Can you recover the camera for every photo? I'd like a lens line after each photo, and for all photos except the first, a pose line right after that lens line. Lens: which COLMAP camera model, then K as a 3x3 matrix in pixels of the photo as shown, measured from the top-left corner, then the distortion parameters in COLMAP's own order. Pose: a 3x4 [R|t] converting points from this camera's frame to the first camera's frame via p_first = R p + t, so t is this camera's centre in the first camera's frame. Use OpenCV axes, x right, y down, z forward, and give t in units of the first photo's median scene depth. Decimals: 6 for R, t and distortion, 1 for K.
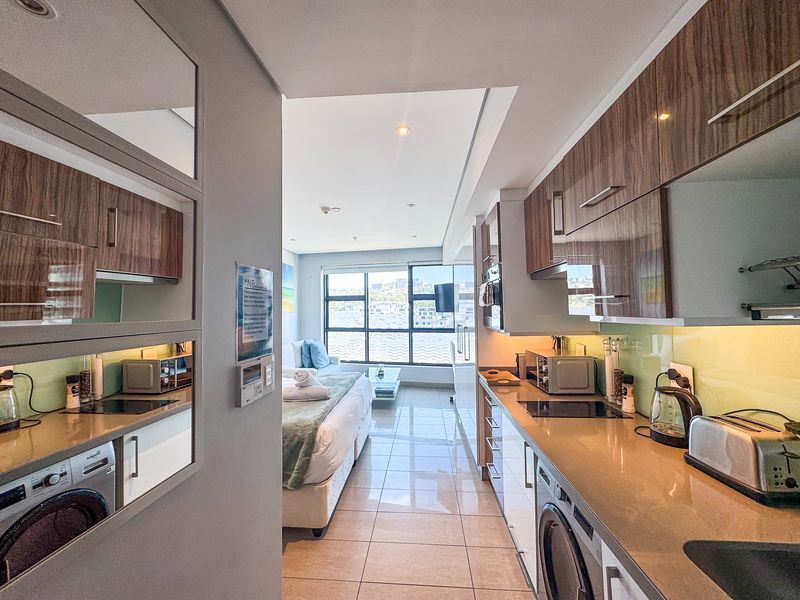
lens RADIAL K [[319.5, 0, 398.8], [0, 319.5, 300.0], [0, 0, 1]] dist [0.000984, -0.000048]
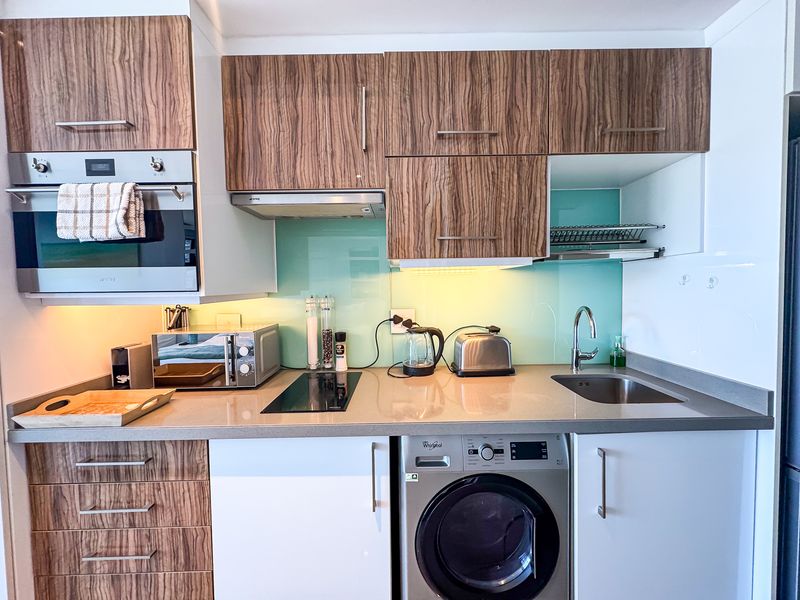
lens RADIAL K [[319.5, 0, 400.8], [0, 319.5, 301.2], [0, 0, 1]] dist [0.000984, -0.000048]
pose [[-0.080805, -0.029922, 0.996281, -0.070510], [-0.013750, 0.999488, 0.028903, 0.033341], [-0.996635, -0.011364, -0.081175, 0.267684]]
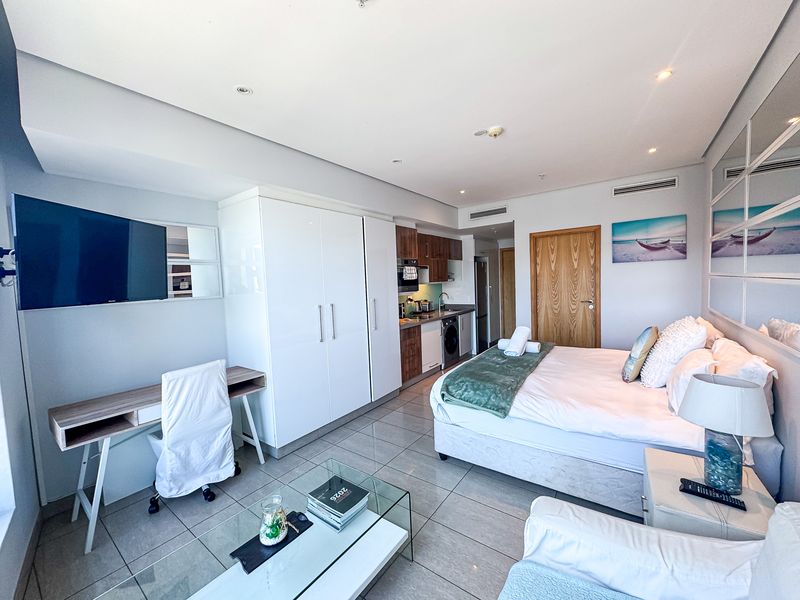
lens RADIAL K [[319.5, 0, 397.2], [0, 319.5, 298.6], [0, 0, 1]] dist [0.000984, -0.000048]
pose [[-0.843576, 0.015288, 0.536792, -0.255444], [0.034332, 0.999085, 0.025499, 0.032202], [-0.535911, 0.039940, -0.843329, 1.053119]]
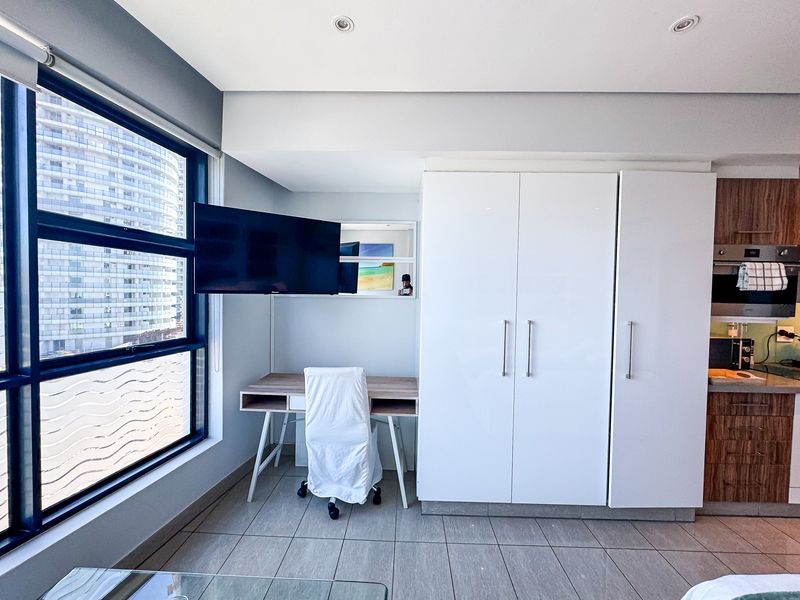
lens RADIAL K [[319.5, 0, 404.3], [0, 319.5, 299.4], [0, 0, 1]] dist [0.000984, -0.000048]
pose [[-0.055601, -0.014599, 0.998346, -0.205224], [-0.045651, 0.998885, 0.012065, 0.030525], [-0.997409, -0.044905, -0.056206, 0.811384]]
